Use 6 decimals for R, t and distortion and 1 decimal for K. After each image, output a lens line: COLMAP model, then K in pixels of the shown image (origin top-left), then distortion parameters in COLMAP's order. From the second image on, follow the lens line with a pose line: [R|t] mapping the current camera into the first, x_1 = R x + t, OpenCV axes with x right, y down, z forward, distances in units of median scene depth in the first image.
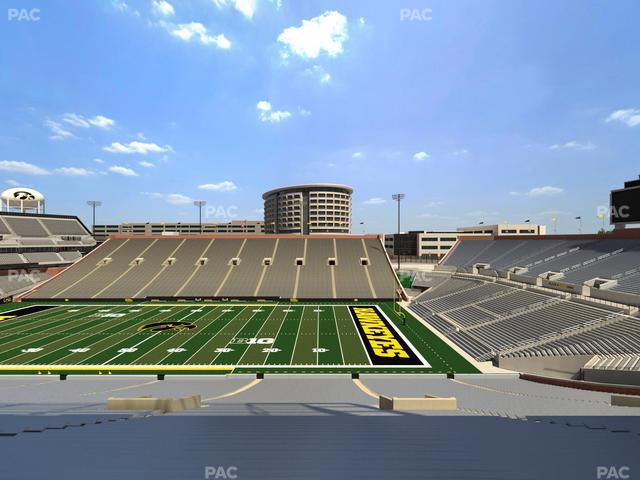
lens RADIAL K [[320.2, 0, 320.2], [0, 320.2, 239.8], [0, 0, 1]] dist [-0.000325, 0.000298]
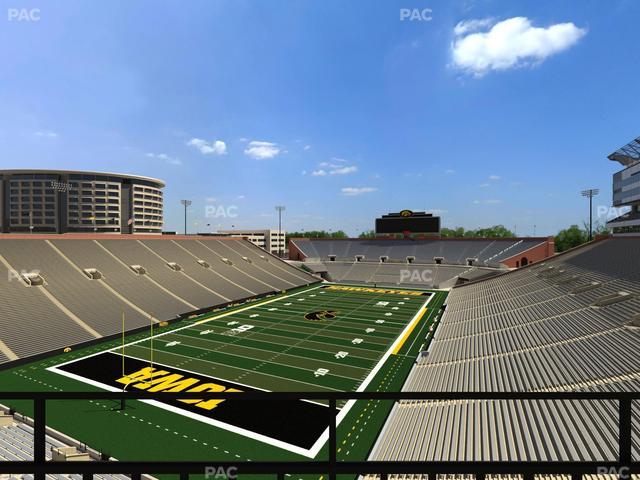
lens RADIAL K [[320.2, 0, 319.9], [0, 320.2, 240.0], [0, 0, 1]] dist [-0.000325, 0.000298]
pose [[0.435862, -0.000113, 0.900013, -0.591136], [-0.000531, 1.000000, 0.000383, -0.002879], [-0.900013, -0.000645, 0.435862, 0.189038]]
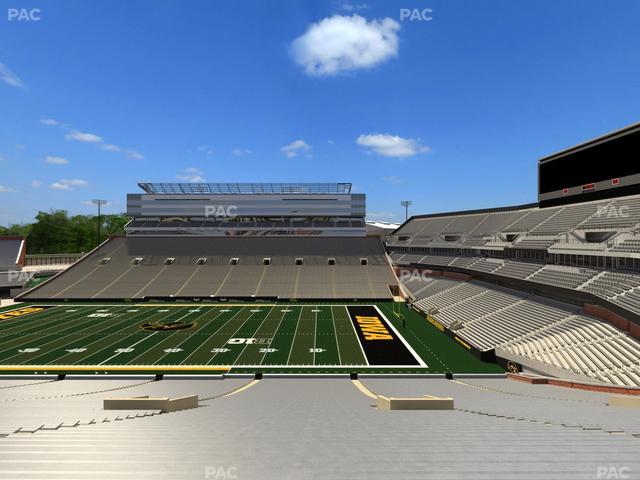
lens RADIAL K [[320.2, 0, 319.8], [0, 320.2, 239.9], [0, 0, 1]] dist [-0.000325, 0.000298]
pose [[-0.999999, 0.000209, 0.001079, -0.364343], [0.000208, 1.000000, -0.000788, 0.000470], [-0.001079, -0.000788, -0.999999, 0.768466]]
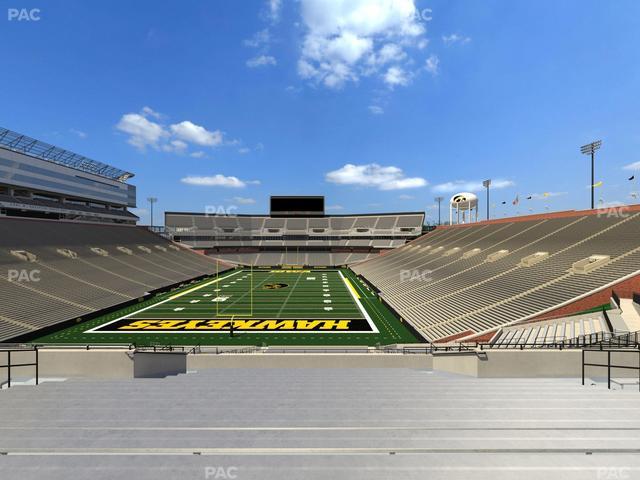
lens RADIAL K [[320.2, 0, 319.7], [0, 320.2, 240.0], [0, 0, 1]] dist [-0.000325, 0.000298]
pose [[-0.000703, 0.000245, -1.000000, 0.358531], [0.000137, 1.000000, 0.000245, 0.025977], [1.000000, -0.000137, -0.000703, 0.458634]]
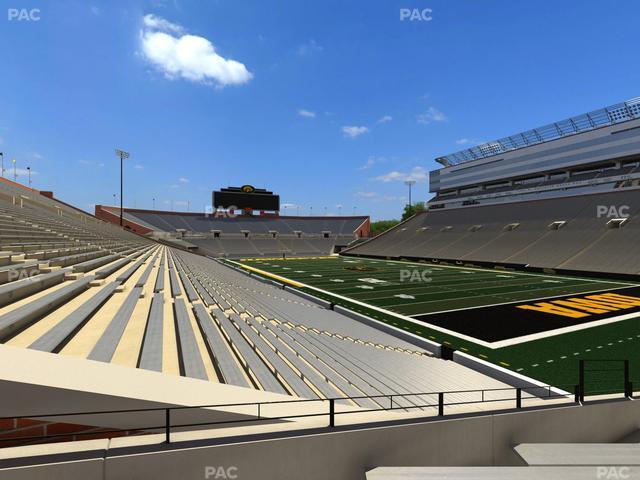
lens RADIAL K [[320.2, 0, 320.2], [0, 320.2, 240.0], [0, 0, 1]] dist [-0.000325, 0.000298]
pose [[-0.435552, 0.000113, 0.900163, -0.523603], [-0.000508, 1.000000, -0.000371, 0.067304], [-0.900163, -0.000619, -0.435552, 0.607825]]
